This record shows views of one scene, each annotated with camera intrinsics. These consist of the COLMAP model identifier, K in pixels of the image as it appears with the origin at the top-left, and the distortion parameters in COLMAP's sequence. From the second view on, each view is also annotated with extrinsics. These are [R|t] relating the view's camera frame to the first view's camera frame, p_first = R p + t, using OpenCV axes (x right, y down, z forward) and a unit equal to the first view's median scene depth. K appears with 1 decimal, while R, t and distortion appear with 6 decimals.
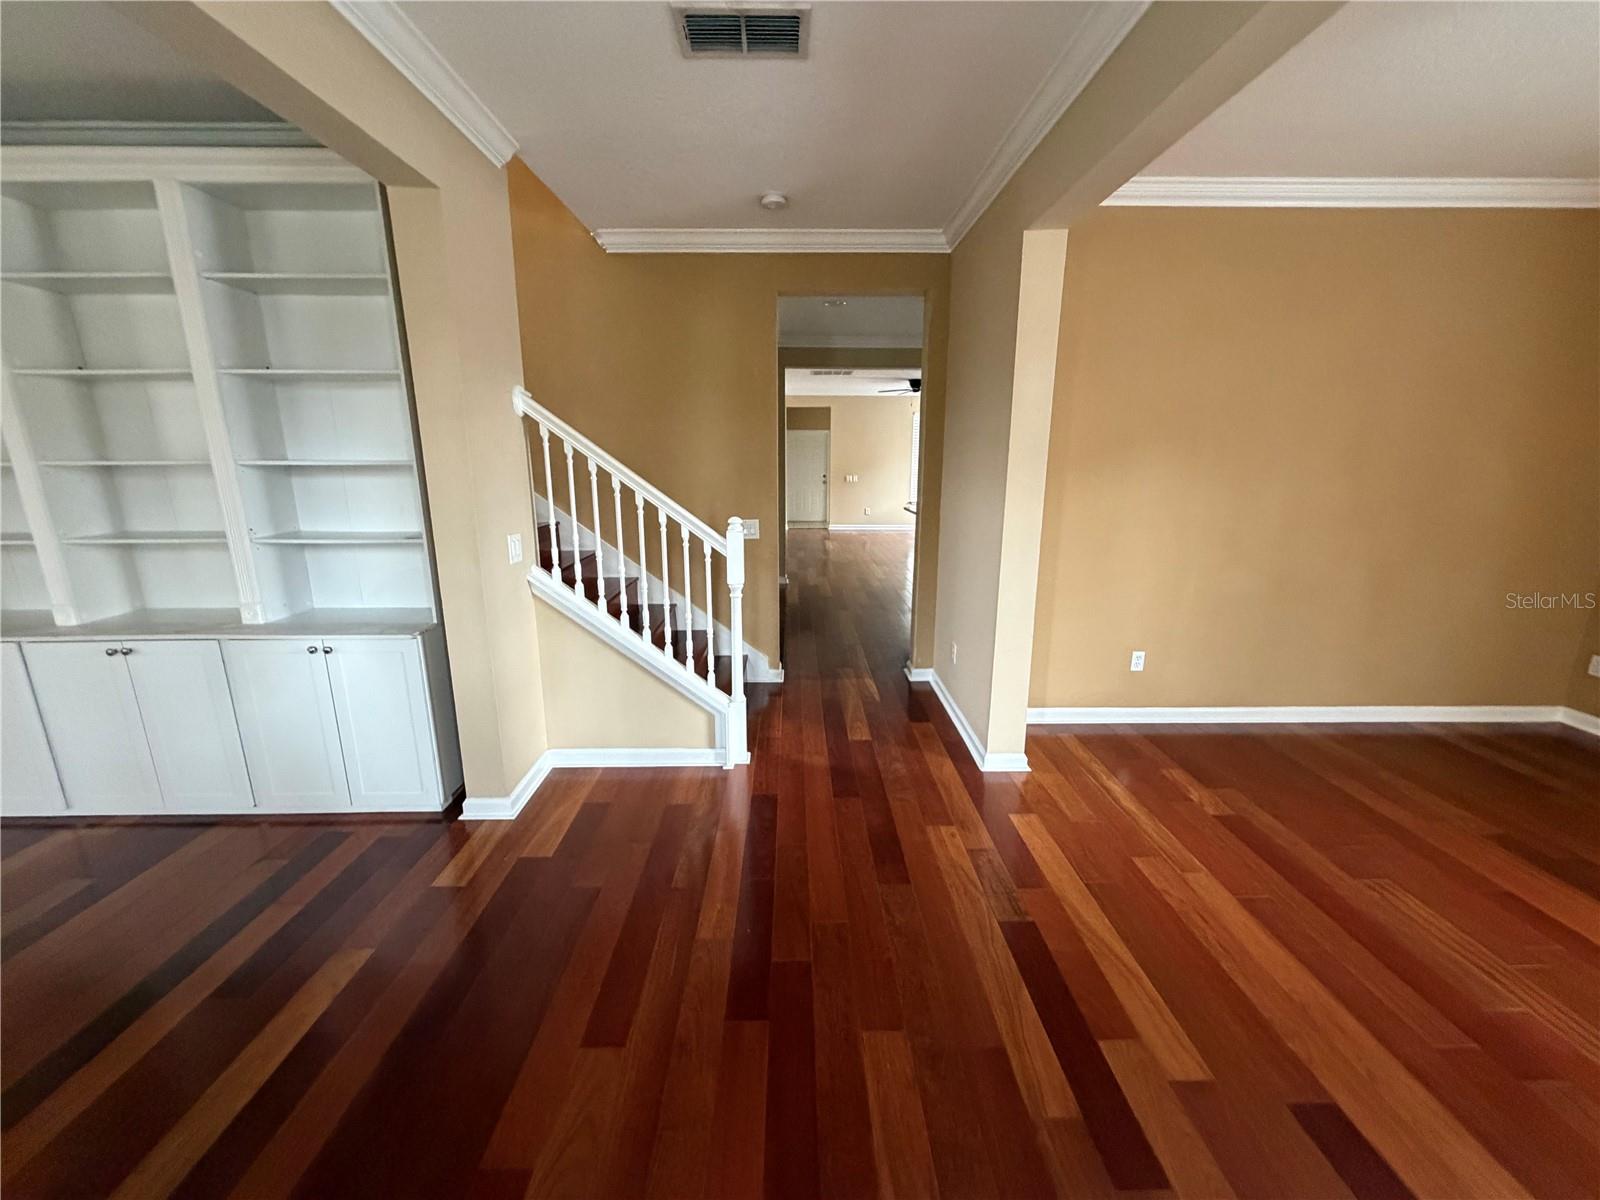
lens RADIAL K [[641.2, 0, 800.0], [0, 641.2, 600.0], [0, 0, 1]] dist [-0.020017, 0.000457]
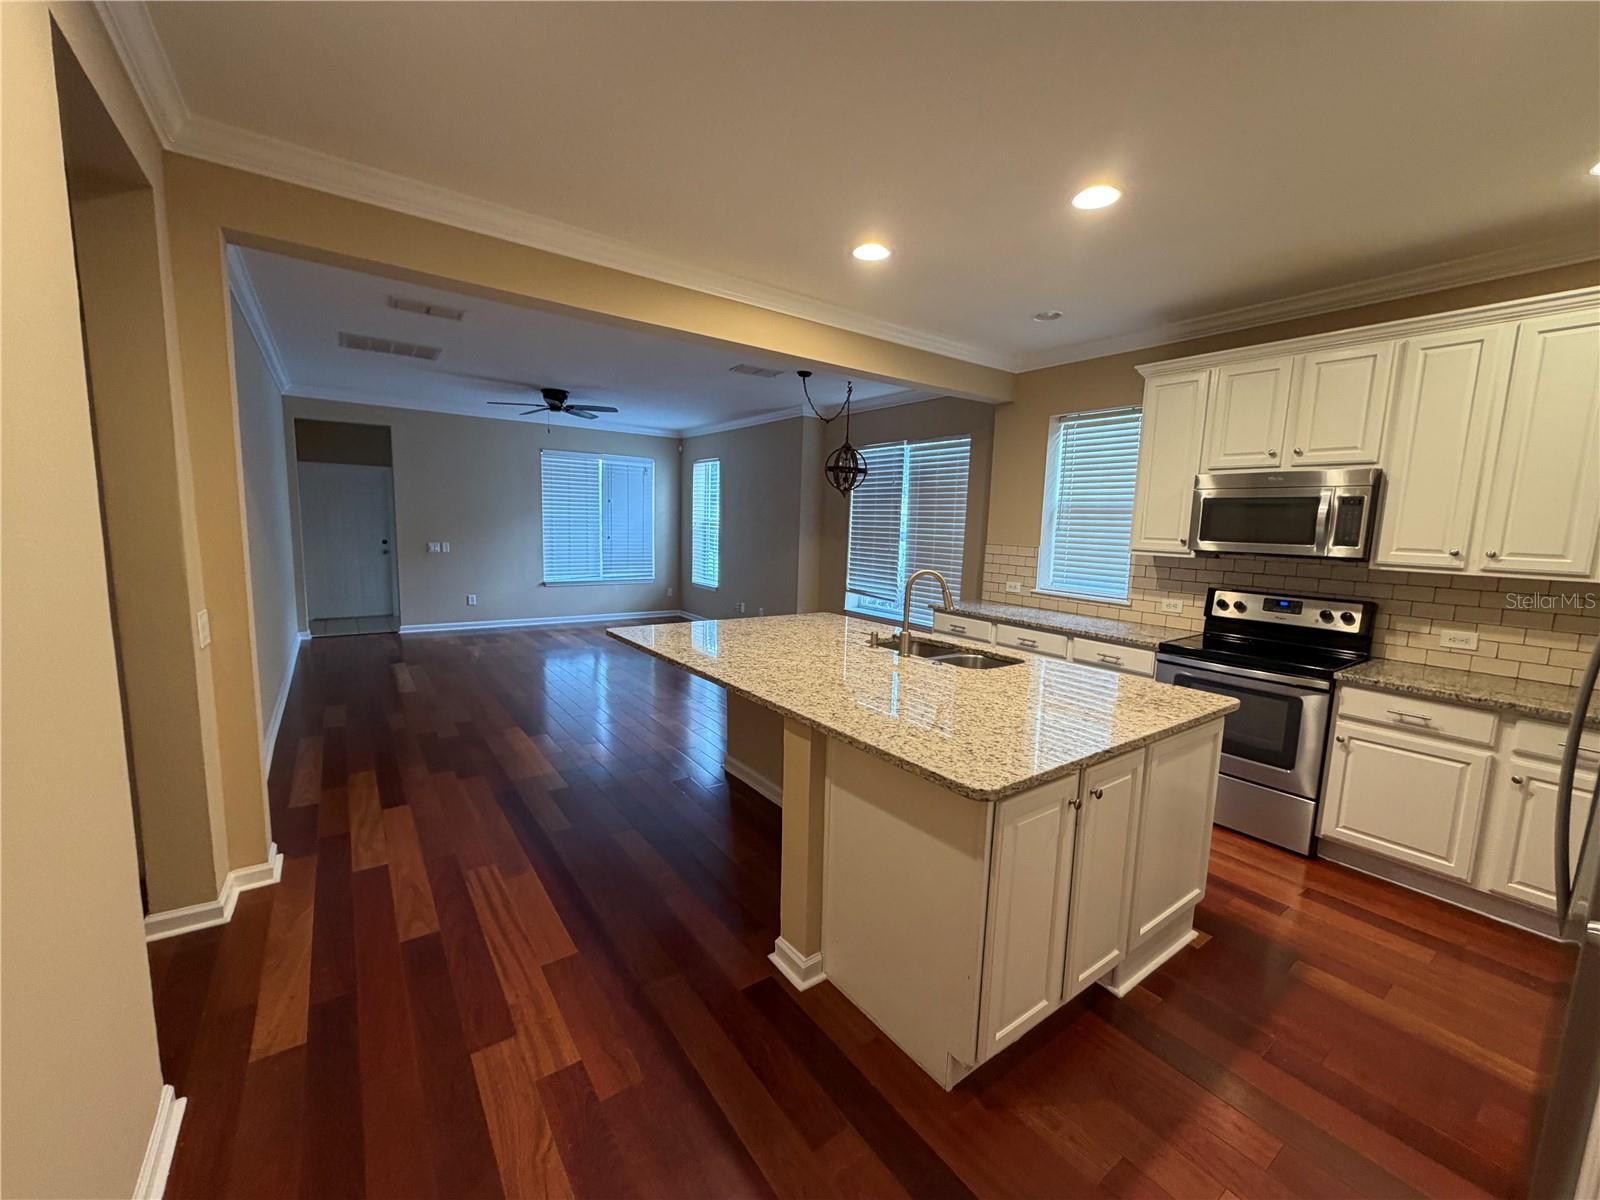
lens RADIAL K [[641.2, 0, 800.0], [0, 641.2, 600.0], [0, 0, 1]] dist [-0.020017, 0.000457]
pose [[0.817071, -0.047547, 0.574573, 0.014274], [0.096023, 0.993897, -0.054302, -0.088471], [-0.568484, 0.099541, 0.816650, 0.380147]]
